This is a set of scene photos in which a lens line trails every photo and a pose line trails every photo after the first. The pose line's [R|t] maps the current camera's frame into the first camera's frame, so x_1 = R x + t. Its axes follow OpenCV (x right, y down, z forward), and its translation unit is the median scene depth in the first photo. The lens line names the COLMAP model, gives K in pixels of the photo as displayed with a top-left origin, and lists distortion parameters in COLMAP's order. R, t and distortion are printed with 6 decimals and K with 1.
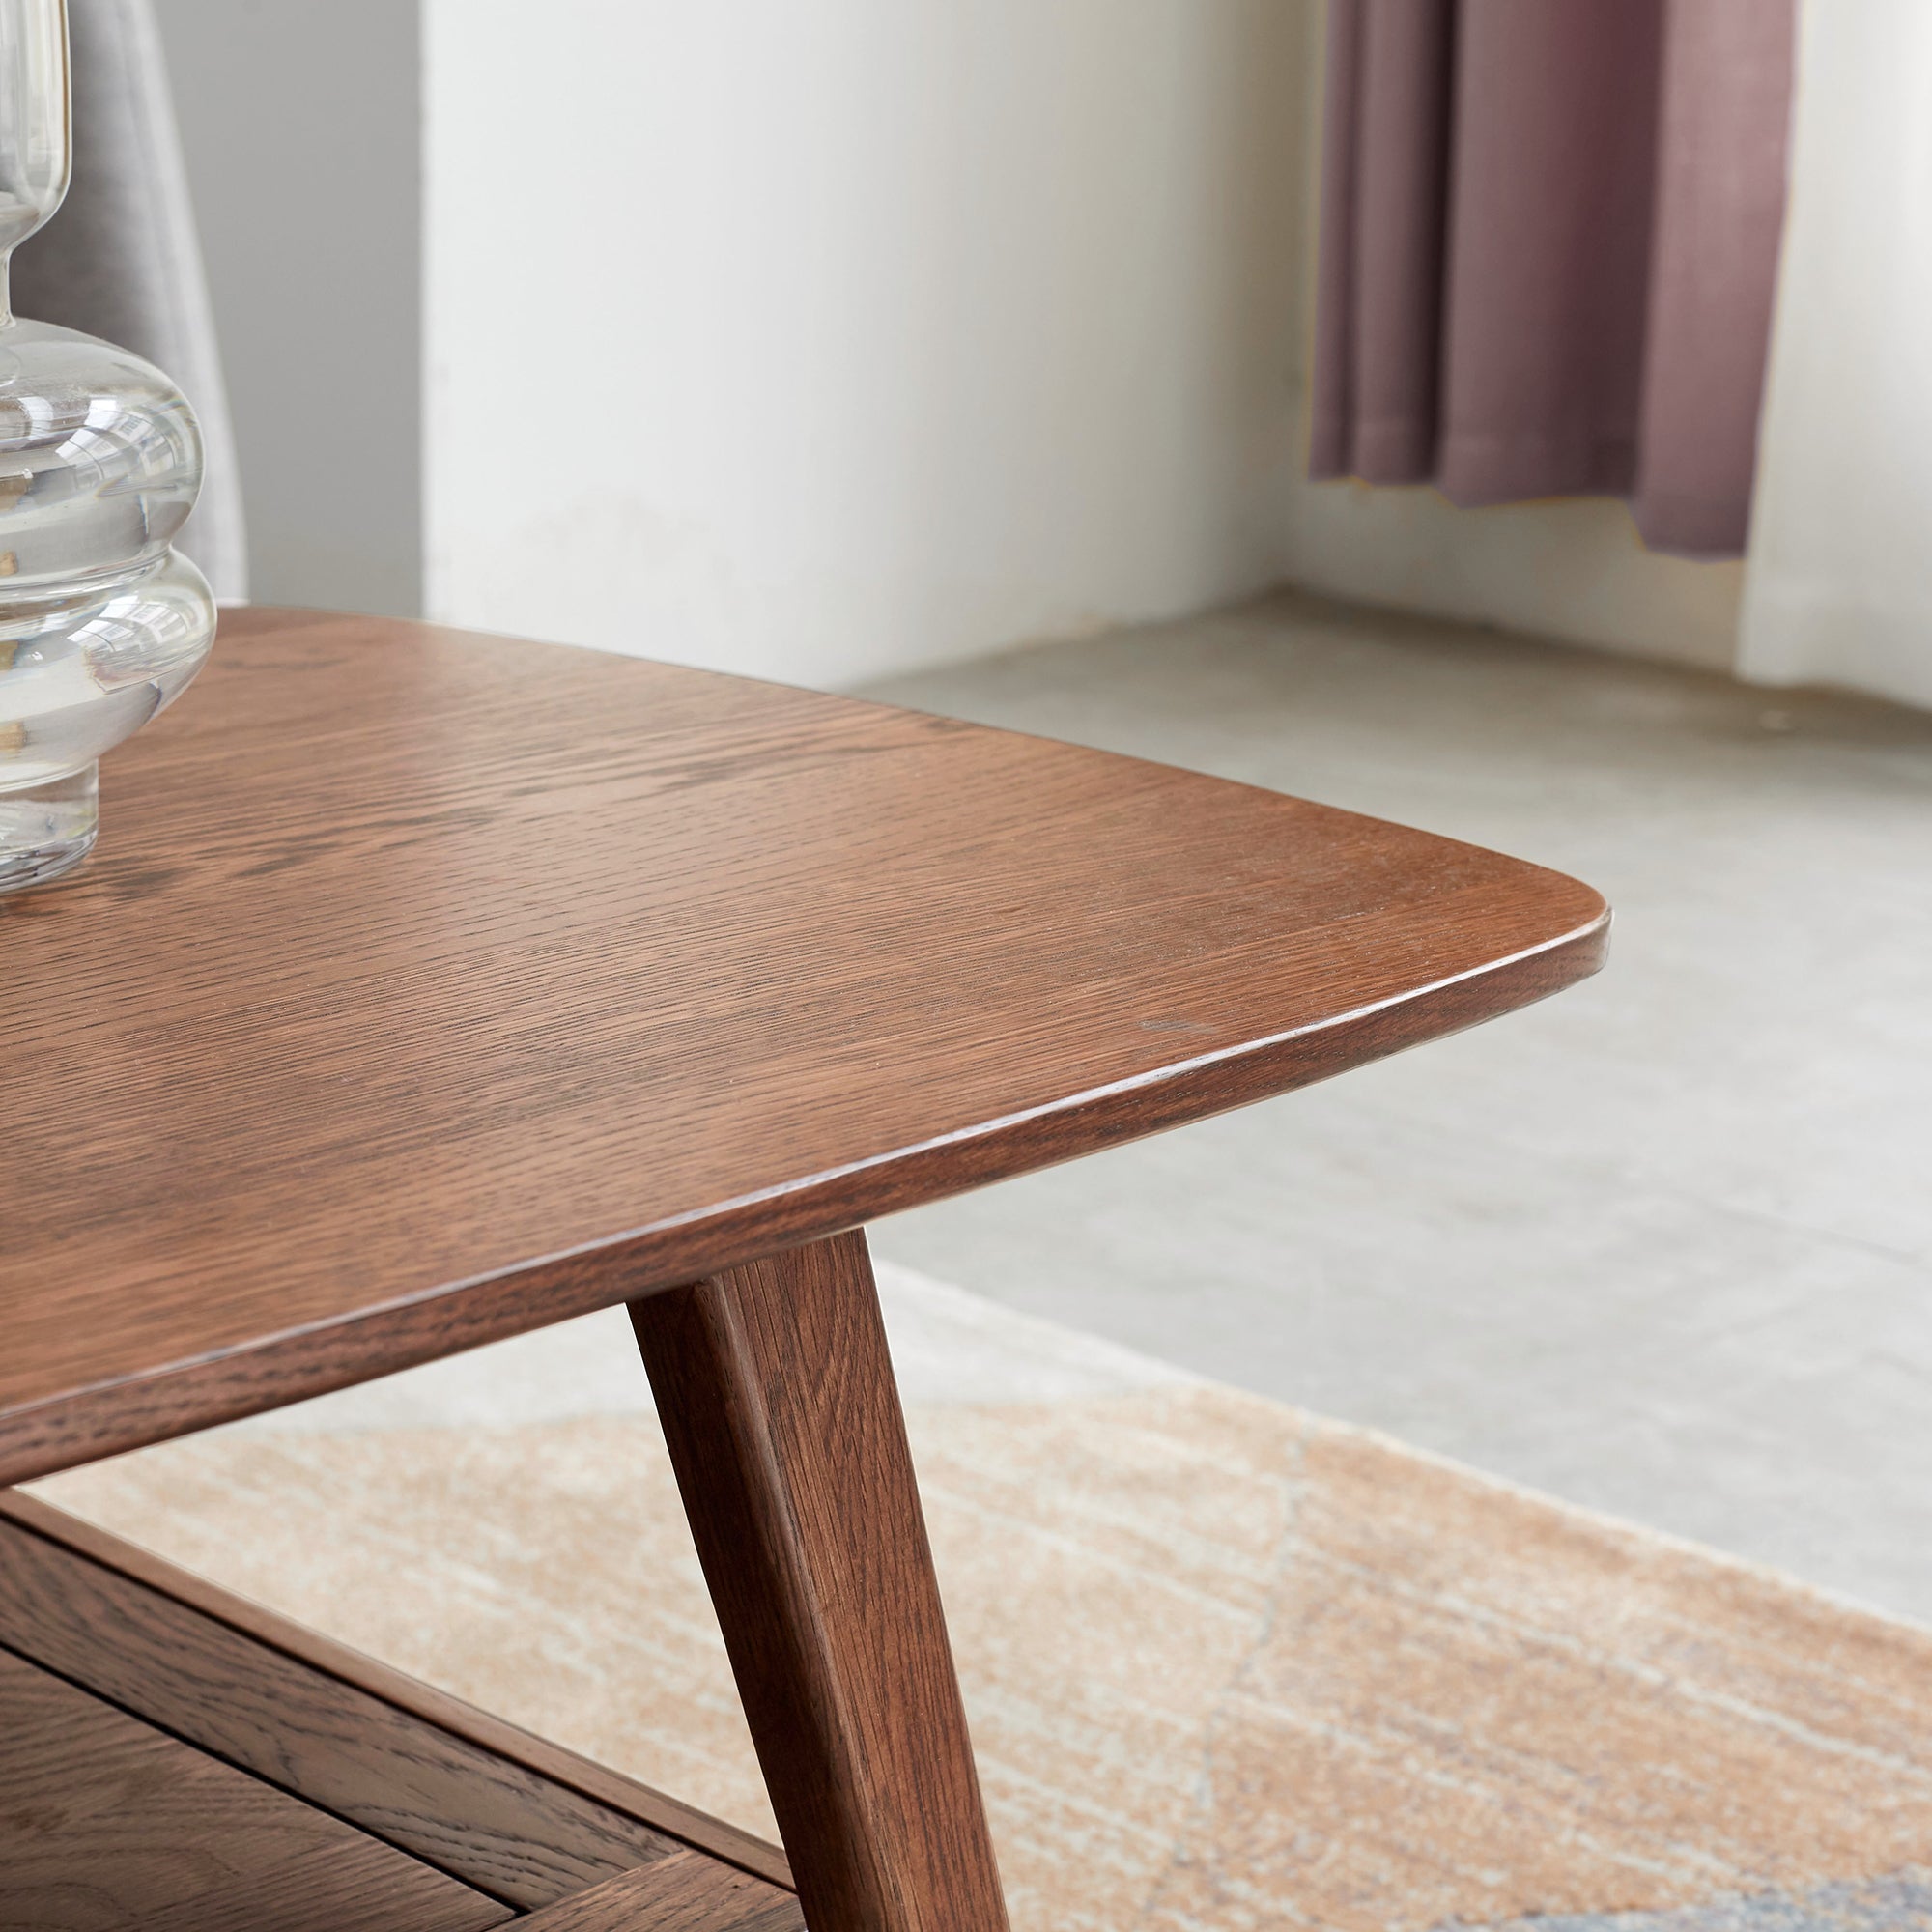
lens RADIAL K [[3839.5, 0, 966.0], [0, 3839.5, 966.0], [0, 0, 1]] dist [-0.136273, -0.028134]
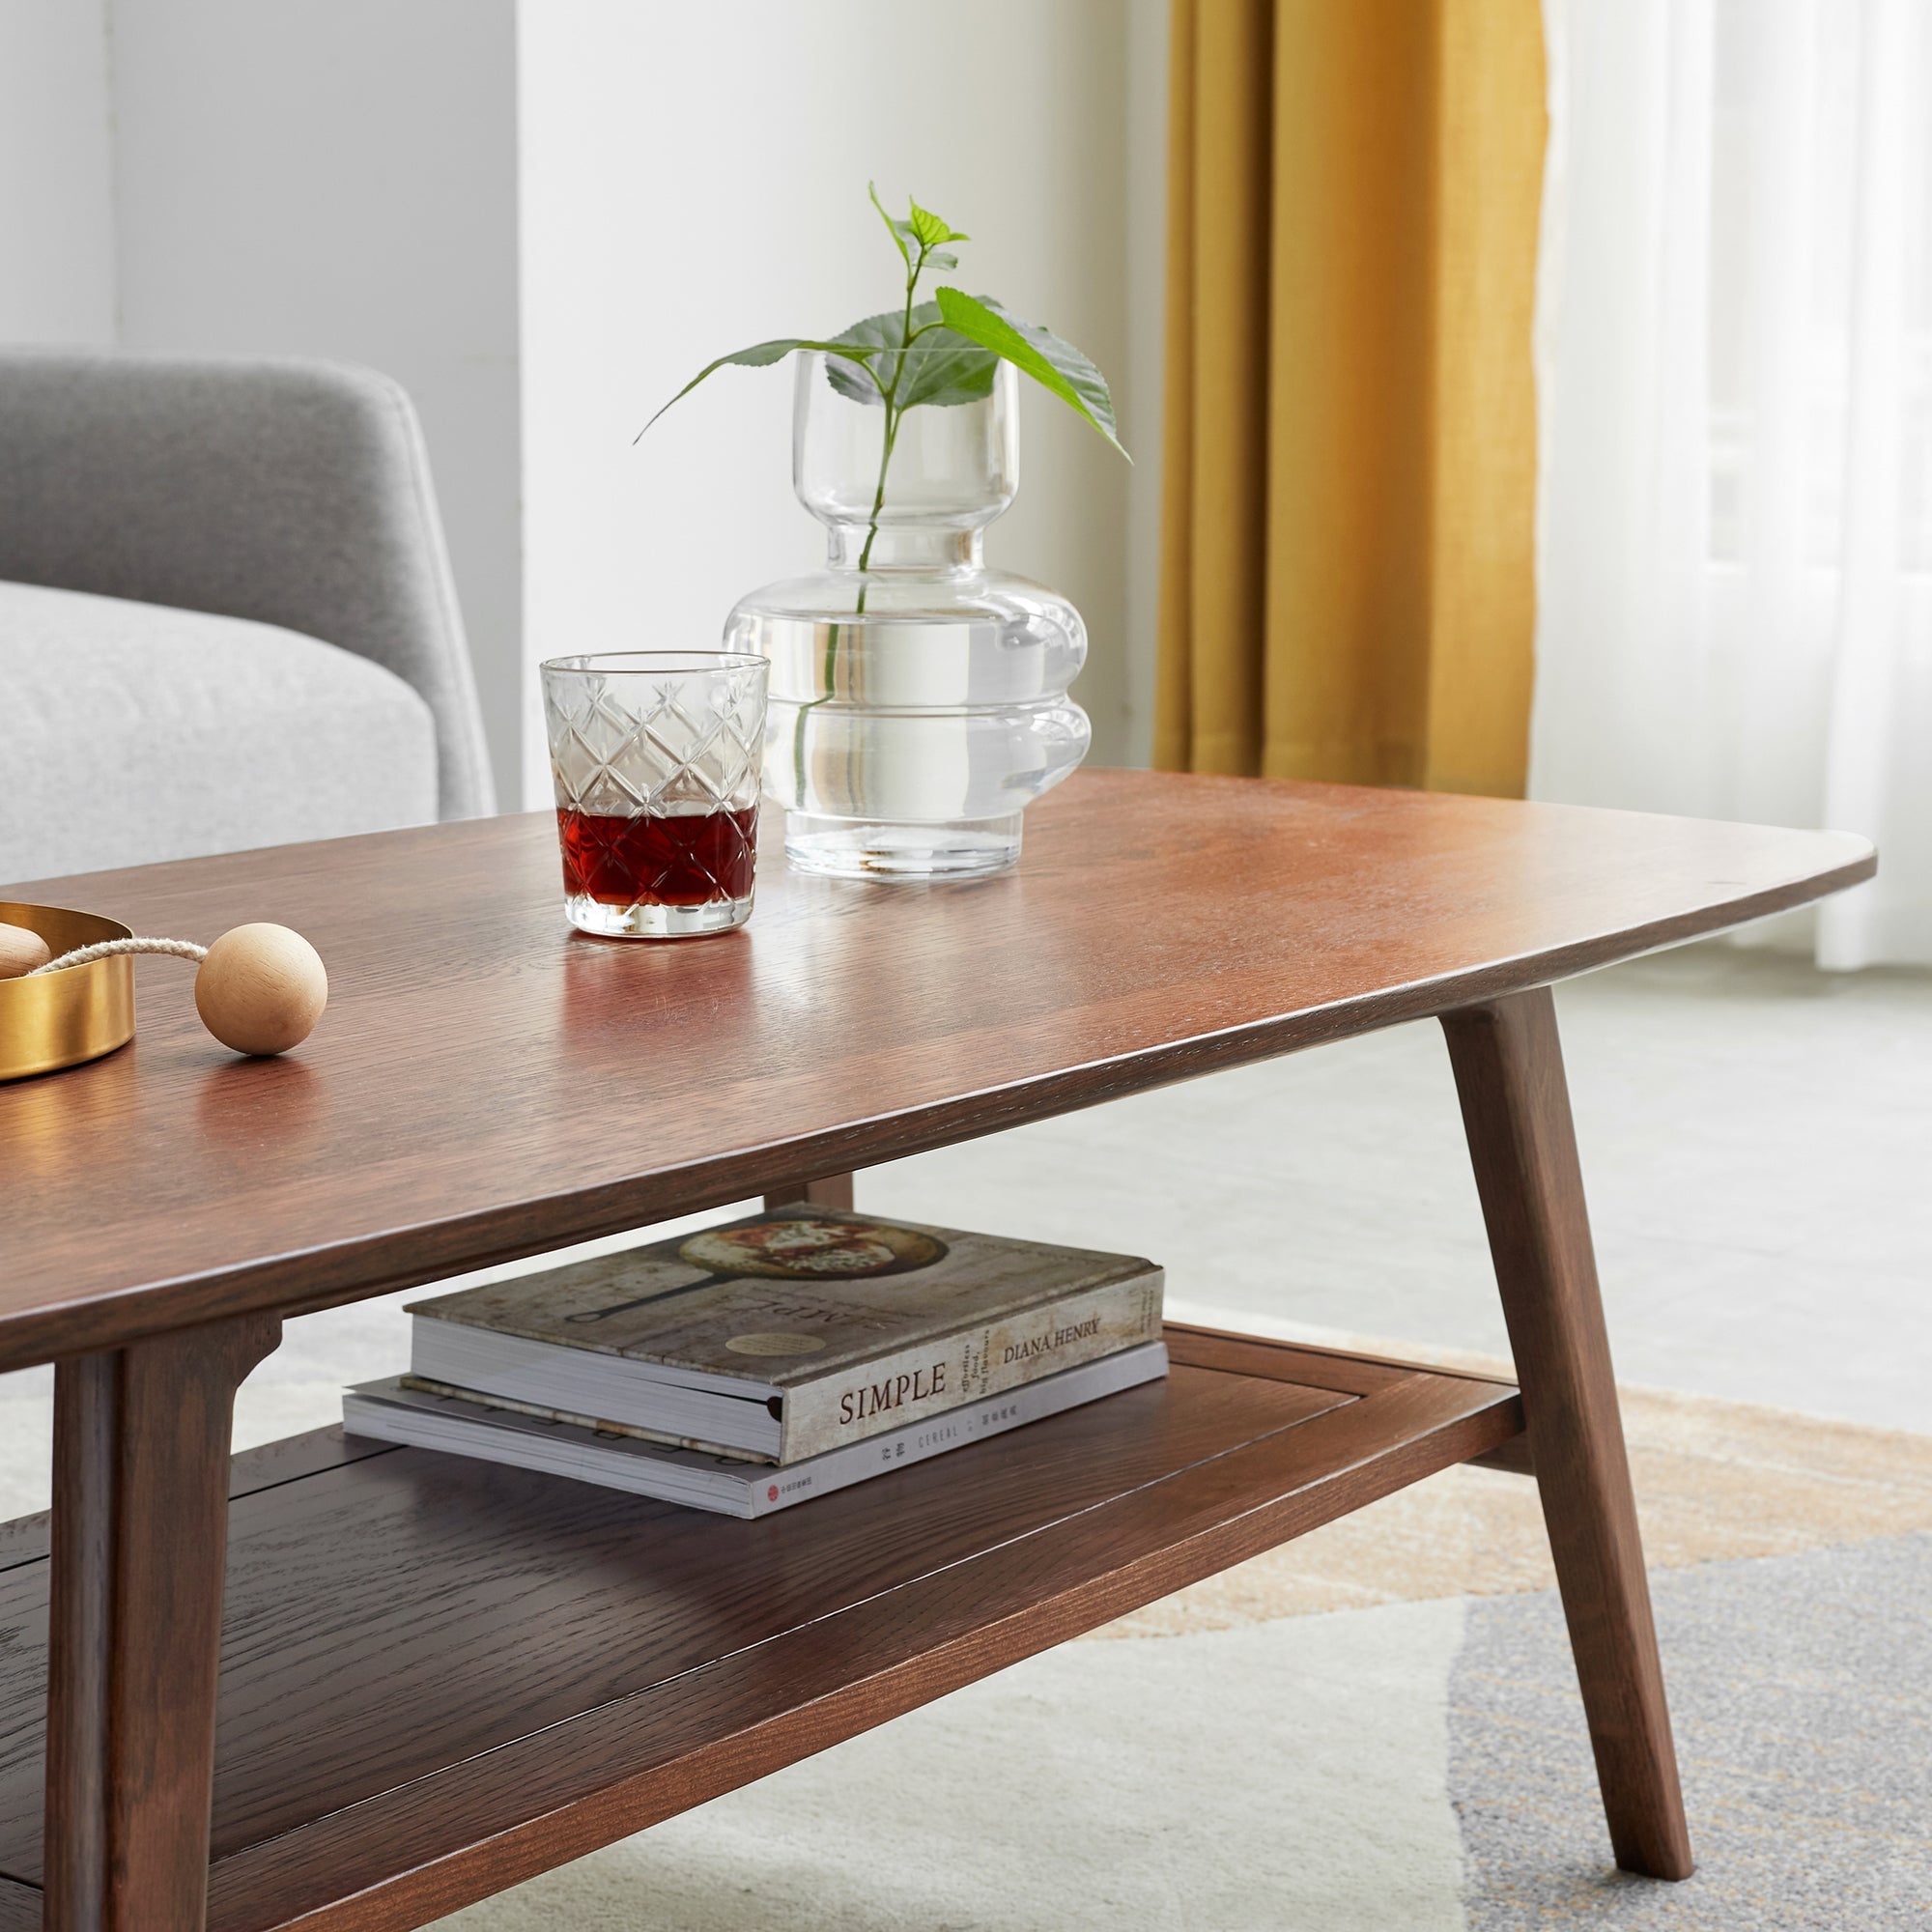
lens RADIAL K [[3839.5, 0, 966.0], [0, 3839.5, 966.0], [0, 0, 1]] dist [-0.136273, -0.028134]
pose [[0.988317, -0.032149, 0.148983, -0.348534], [0.048025, 0.993394, -0.104218, 0.133988], [-0.144648, 0.110155, 0.983332, -0.508374]]
